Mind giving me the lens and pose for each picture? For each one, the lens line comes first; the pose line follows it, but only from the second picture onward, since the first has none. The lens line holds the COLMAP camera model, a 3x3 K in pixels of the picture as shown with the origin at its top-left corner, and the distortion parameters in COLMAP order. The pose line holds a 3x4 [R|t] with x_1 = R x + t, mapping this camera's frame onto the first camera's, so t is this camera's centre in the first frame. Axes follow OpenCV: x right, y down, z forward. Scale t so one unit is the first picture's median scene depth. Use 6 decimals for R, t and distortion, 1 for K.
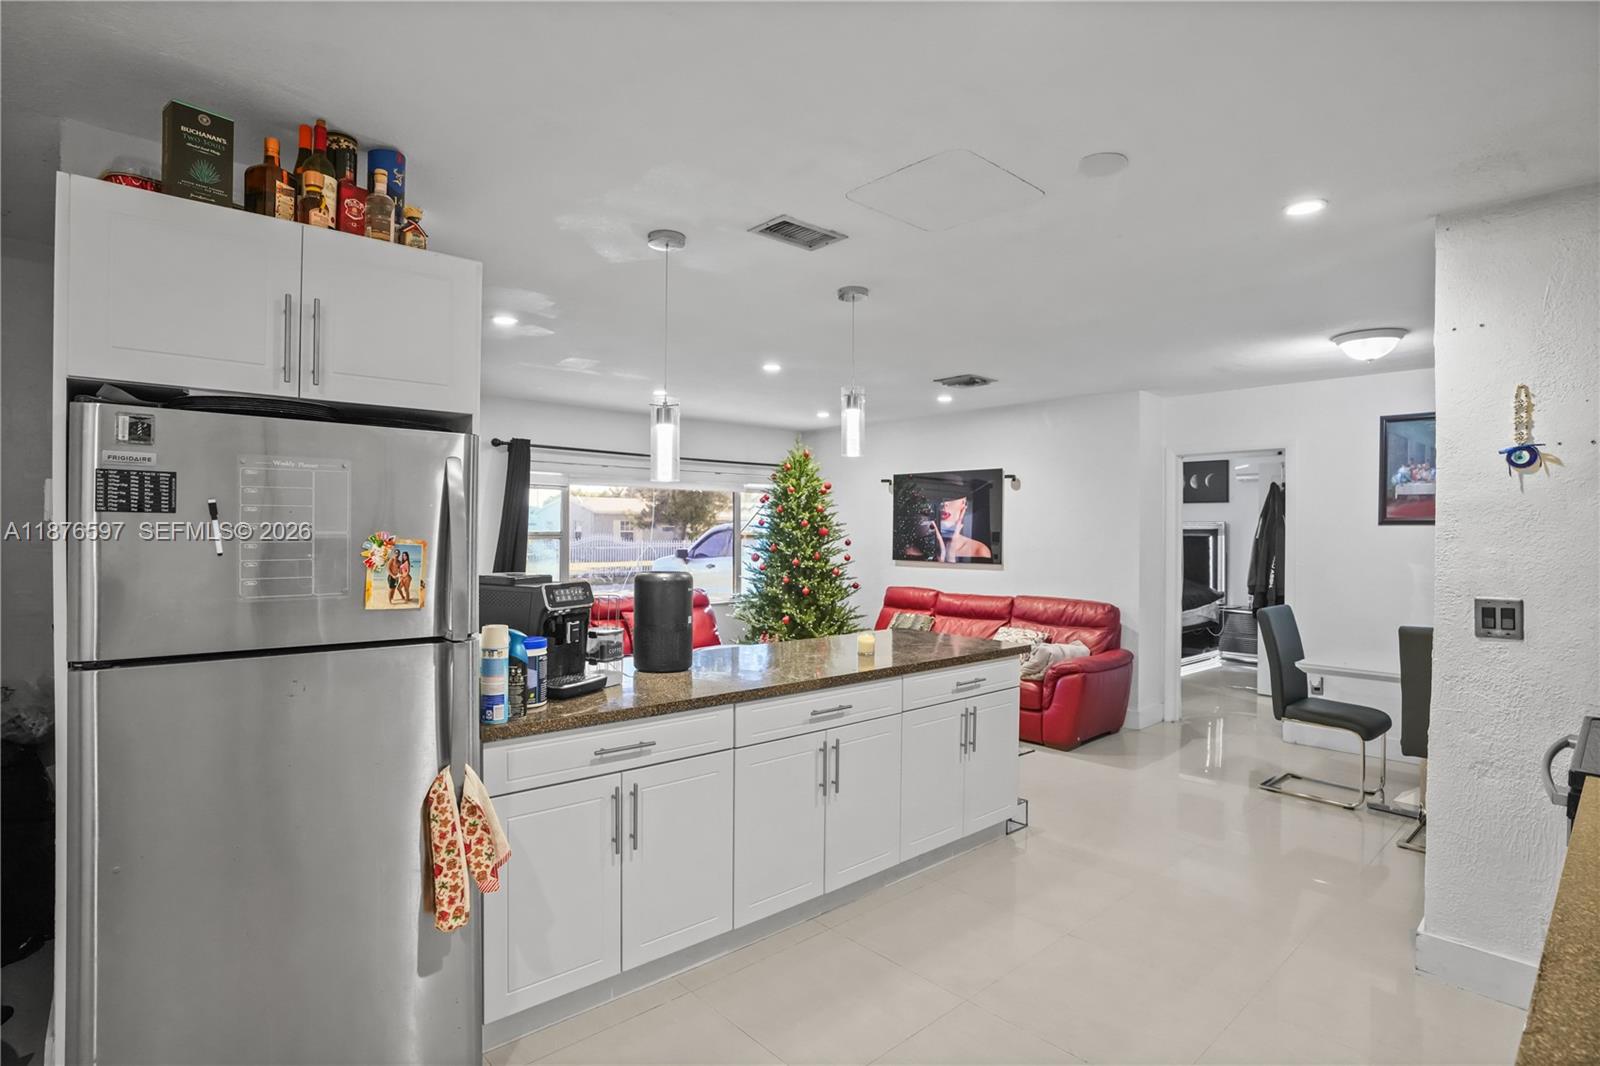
lens RADIAL K [[783.3, 0, 822.1], [0, 783.3, 533.7], [0, 0, 1]] dist [-0.051610, 0.018259]
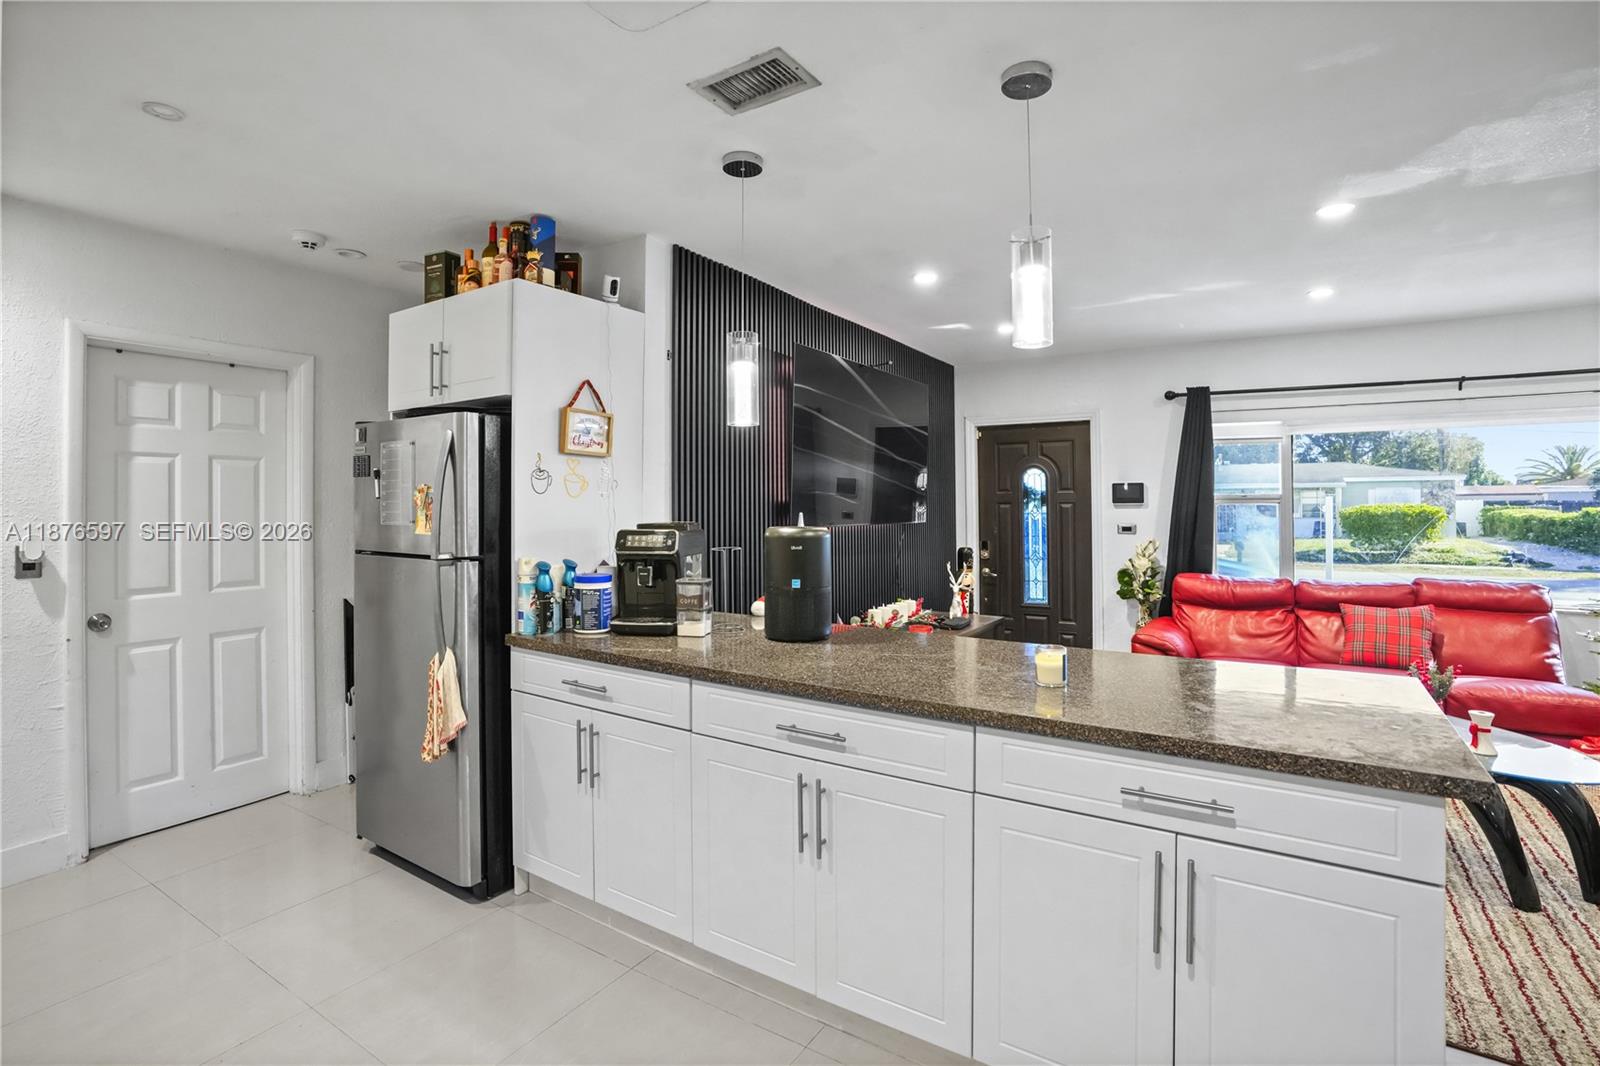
lens RADIAL K [[758.5, 0, 812.7], [0, 758.5, 503.2], [0, 0, 1]] dist [-0.056240, 0.016624]
pose [[0.255069, -0.011572, -0.966854, 0.255509], [0.001619, 0.999932, -0.011541, 0.012932], [0.966922, 0.001379, 0.255070, 0.326031]]
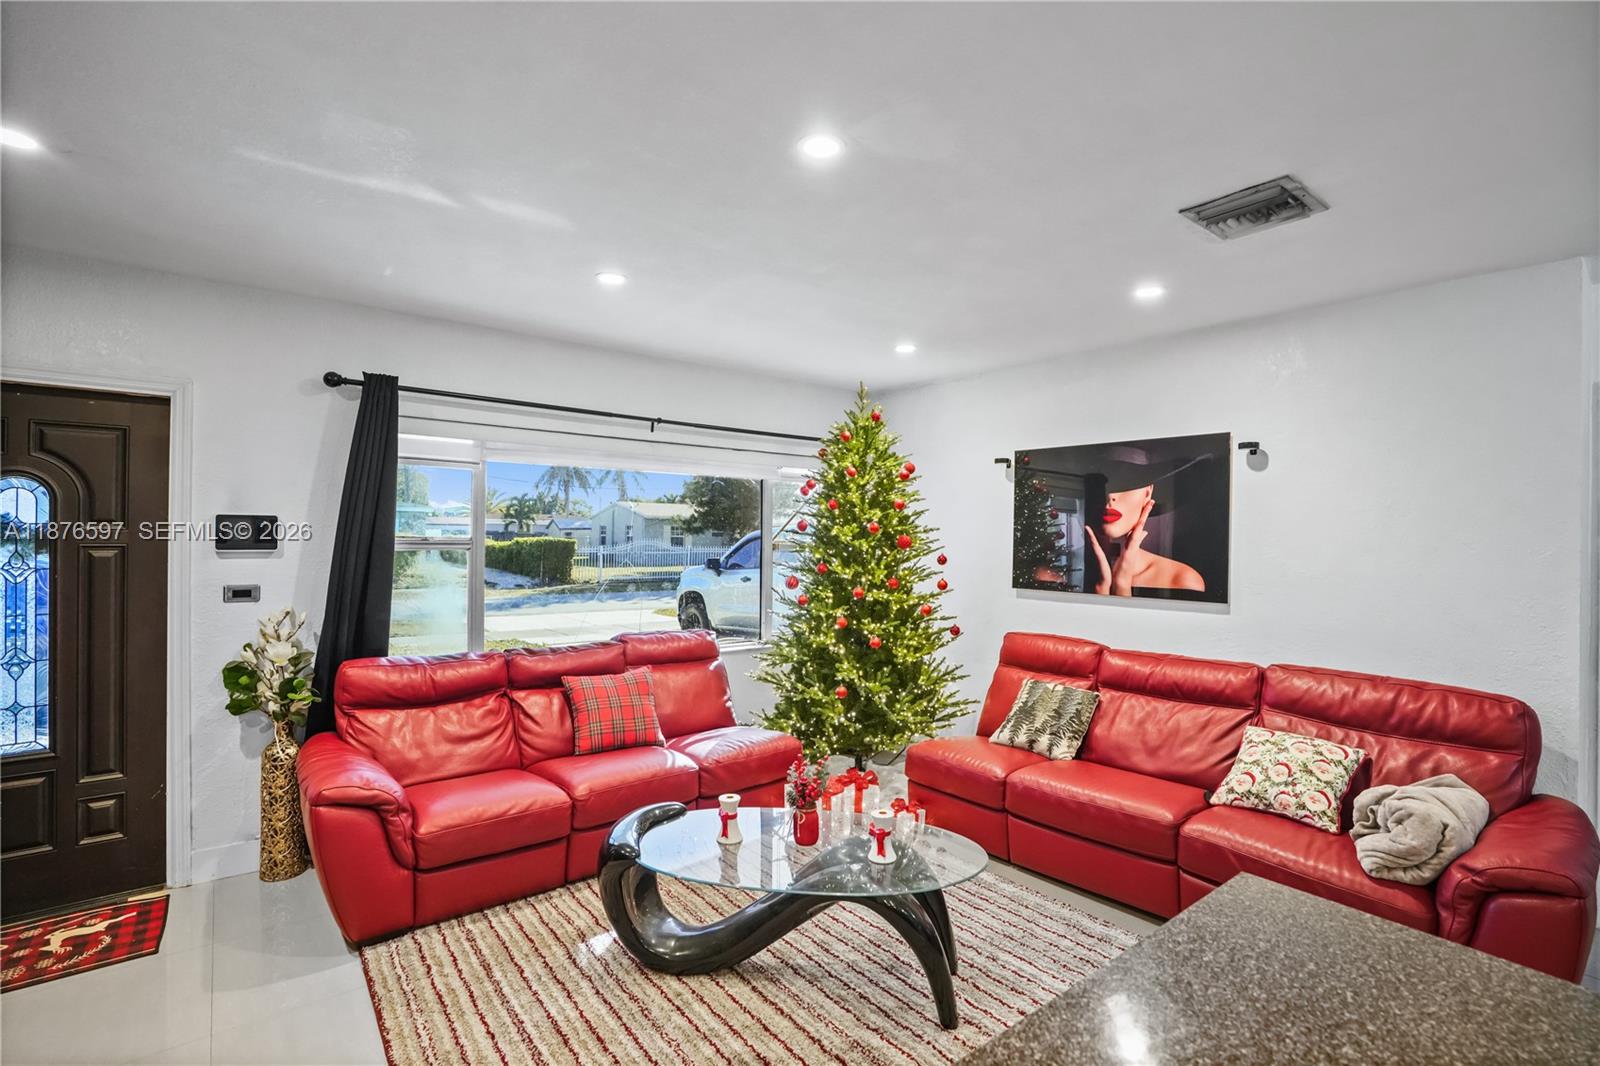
lens RADIAL K [[751.9, 0, 809.9], [0, 751.9, 535.4], [0, 0, 1]] dist [-0.049804, 0.017012]
pose [[0.997008, 0.008184, -0.076858, -0.026361], [-0.008636, 0.999947, -0.005549, -0.003772], [0.076809, 0.006196, 0.997027, 0.419209]]
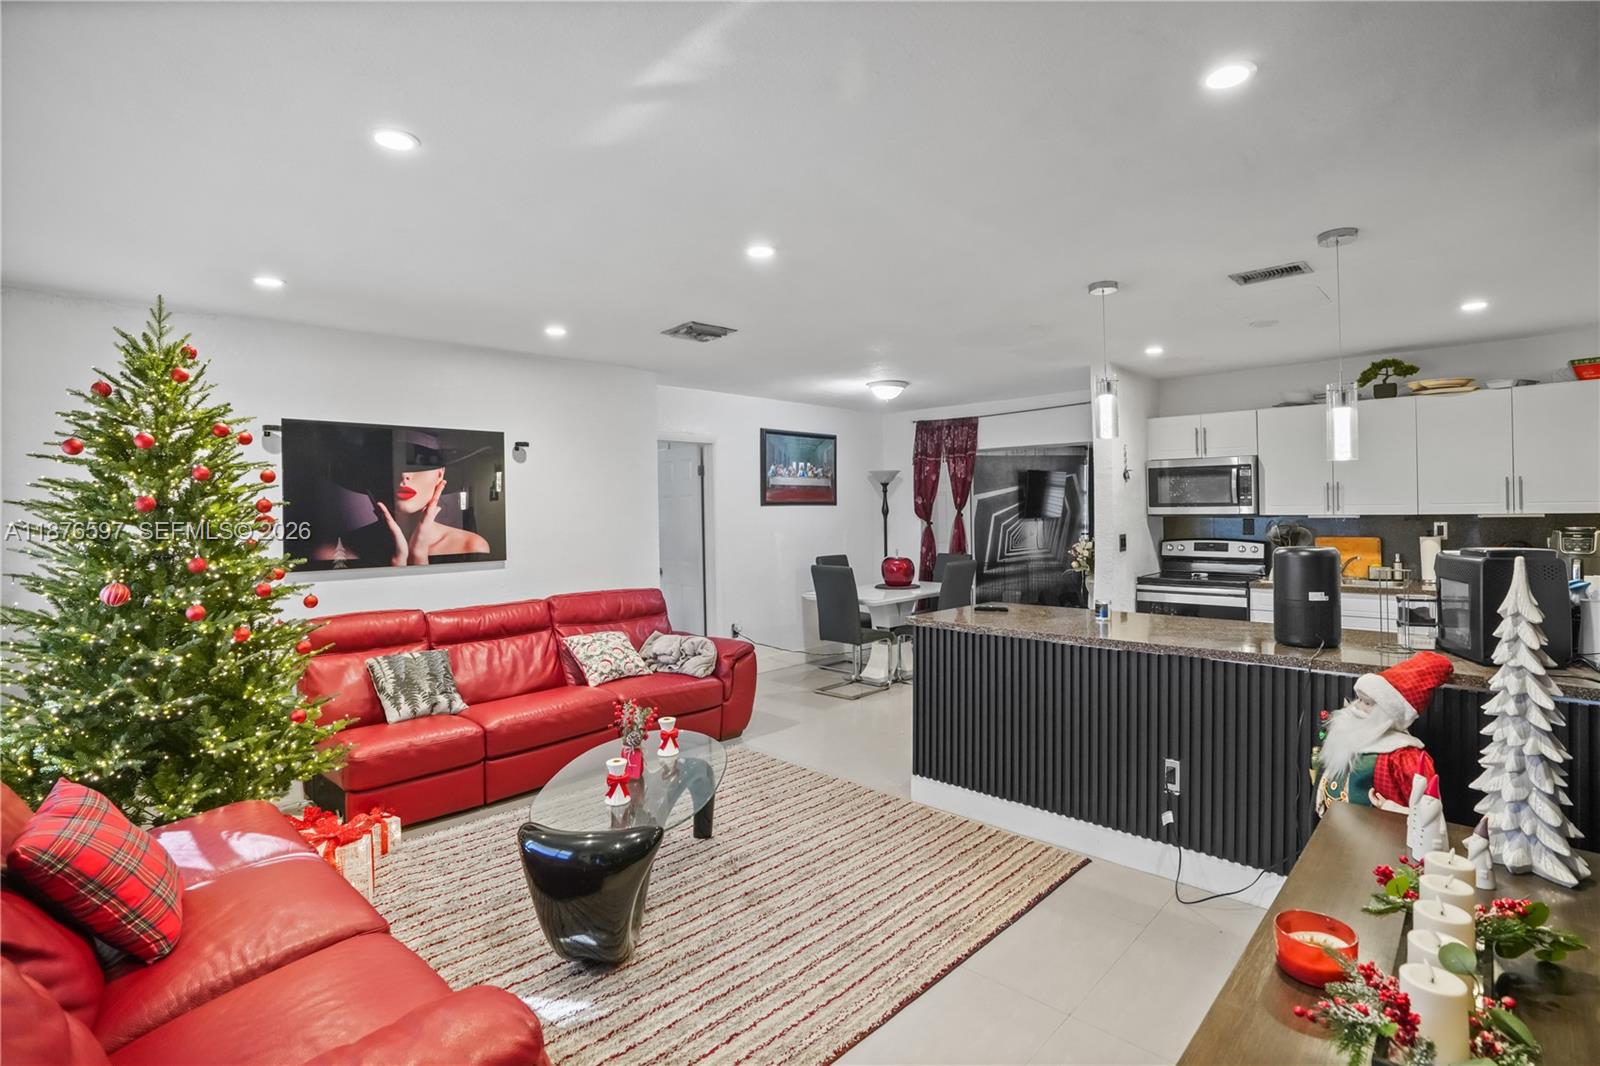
lens RADIAL K [[751.9, 0, 809.9], [0, 751.9, 535.4], [0, 0, 1]] dist [-0.049804, 0.017012]
pose [[-0.041893, -0.037204, 0.998429, -0.464756], [0.018587, 0.999105, 0.038009, -0.005728], [-0.998949, 0.020150, -0.041164, 0.691105]]
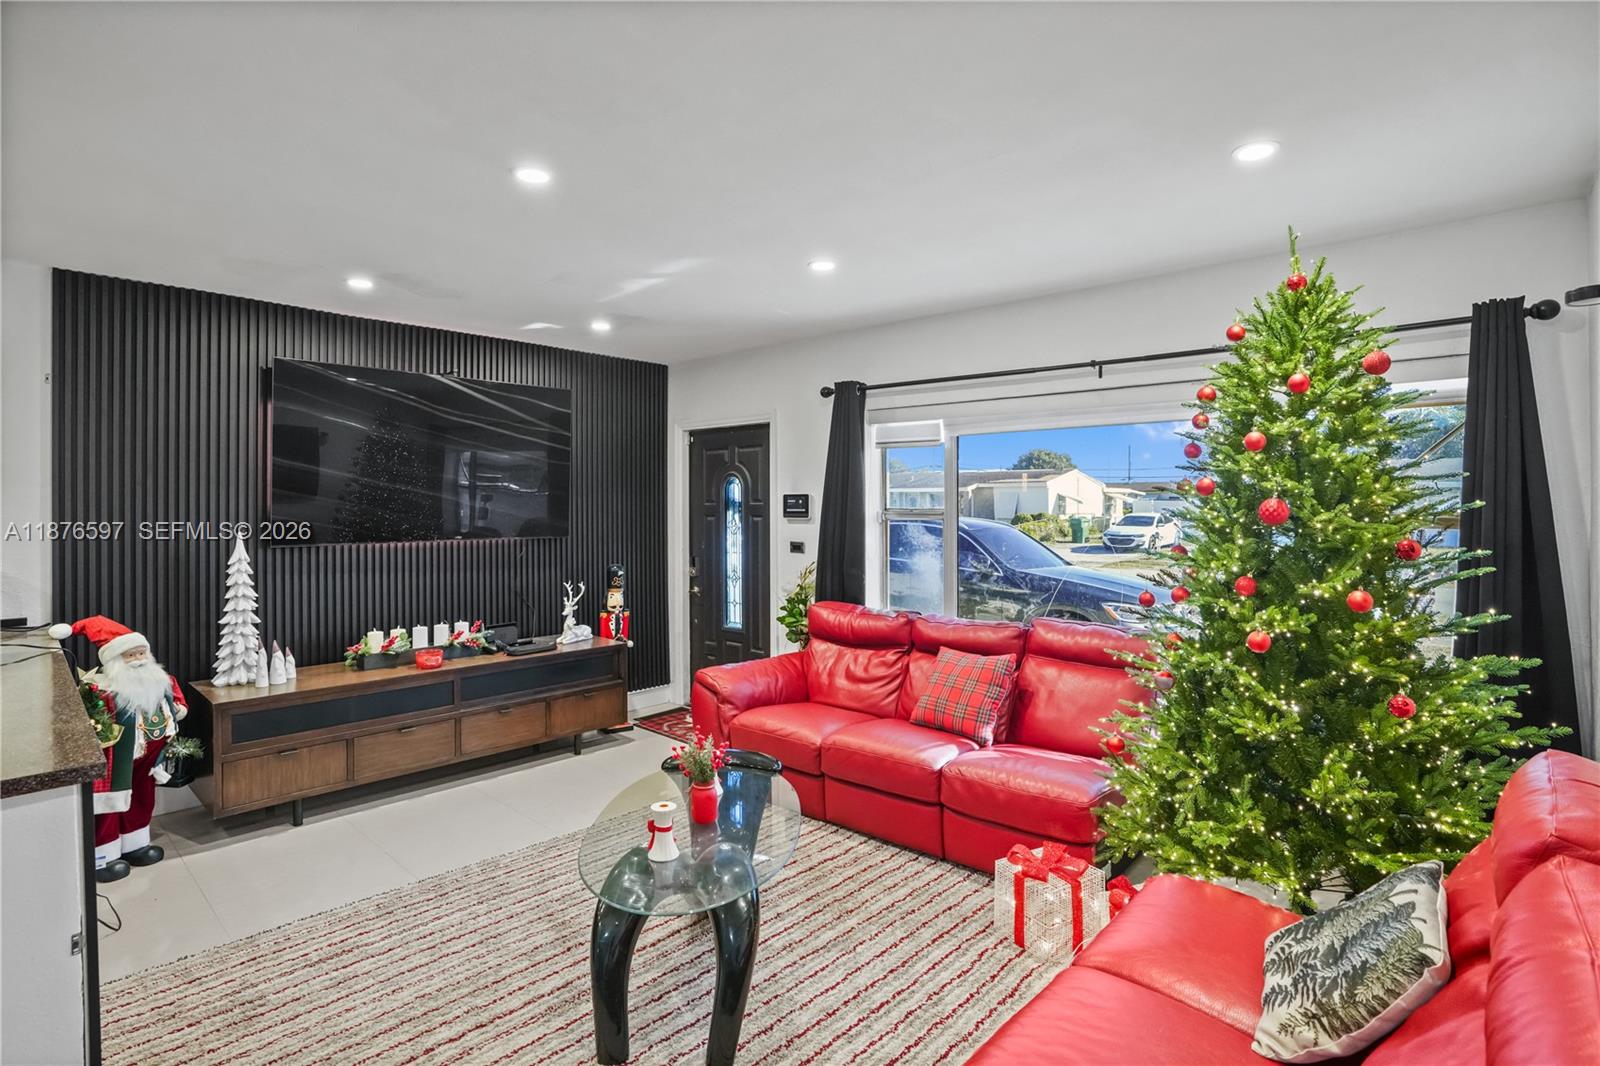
lens RADIAL K [[789.6, 0, 821.8], [0, 789.6, 501.8], [0, 0, 1]] dist [-0.051155, 0.021022]
pose [[0.077338, -0.007649, -0.996976, 0.297437], [-0.002946, 0.999964, -0.007901, -0.003406], [0.997001, 0.003548, 0.077313, 0.789172]]
